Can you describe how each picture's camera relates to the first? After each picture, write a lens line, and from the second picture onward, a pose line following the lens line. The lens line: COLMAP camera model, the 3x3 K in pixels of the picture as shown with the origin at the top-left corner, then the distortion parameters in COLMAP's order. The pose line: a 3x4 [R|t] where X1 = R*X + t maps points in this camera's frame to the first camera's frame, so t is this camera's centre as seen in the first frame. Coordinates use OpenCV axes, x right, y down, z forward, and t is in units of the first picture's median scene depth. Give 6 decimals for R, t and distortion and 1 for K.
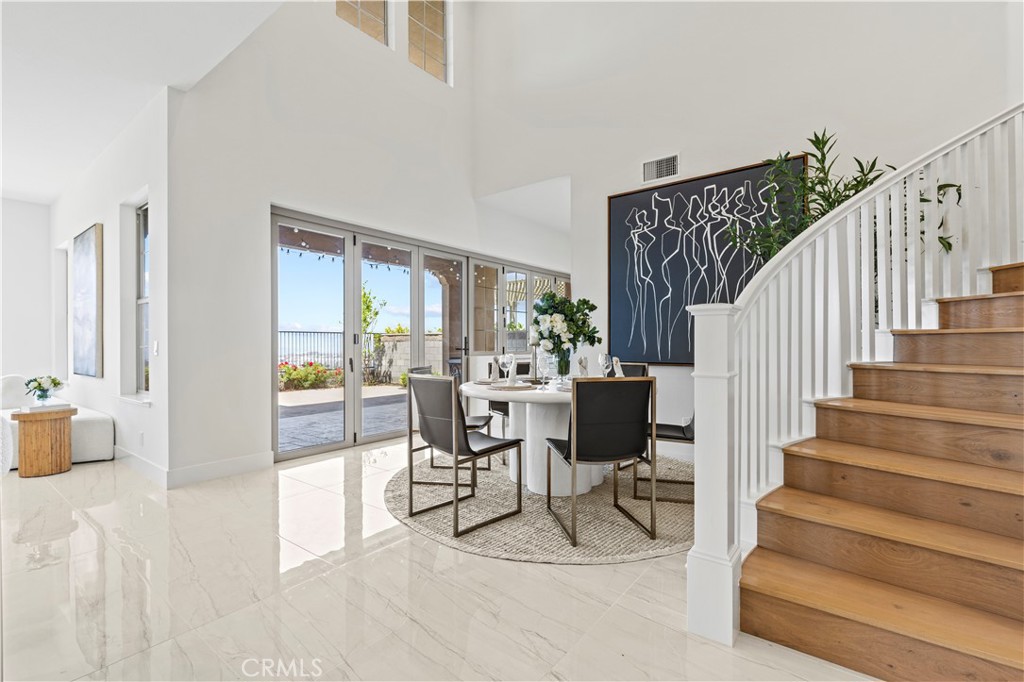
lens RADIAL K [[459.0, 0, 512.0], [0, 459.0, 341.0], [0, 0, 1]] dist [-0.001442, -0.000048]
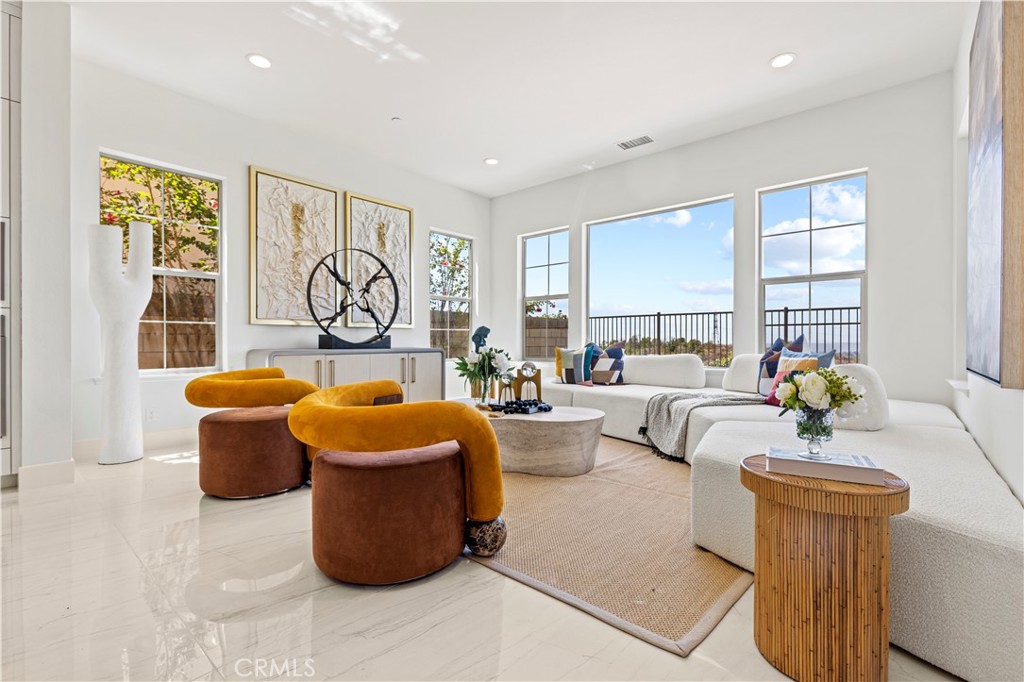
lens RADIAL K [[459.0, 0, 512.0], [0, 459.0, 341.0], [0, 0, 1]] dist [-0.001442, -0.000048]
pose [[-0.067639, 0.002667, -0.997706, -0.670978], [-0.003659, 0.999989, 0.002922, 0.055545], [0.997703, 0.003848, -0.067629, 0.802845]]
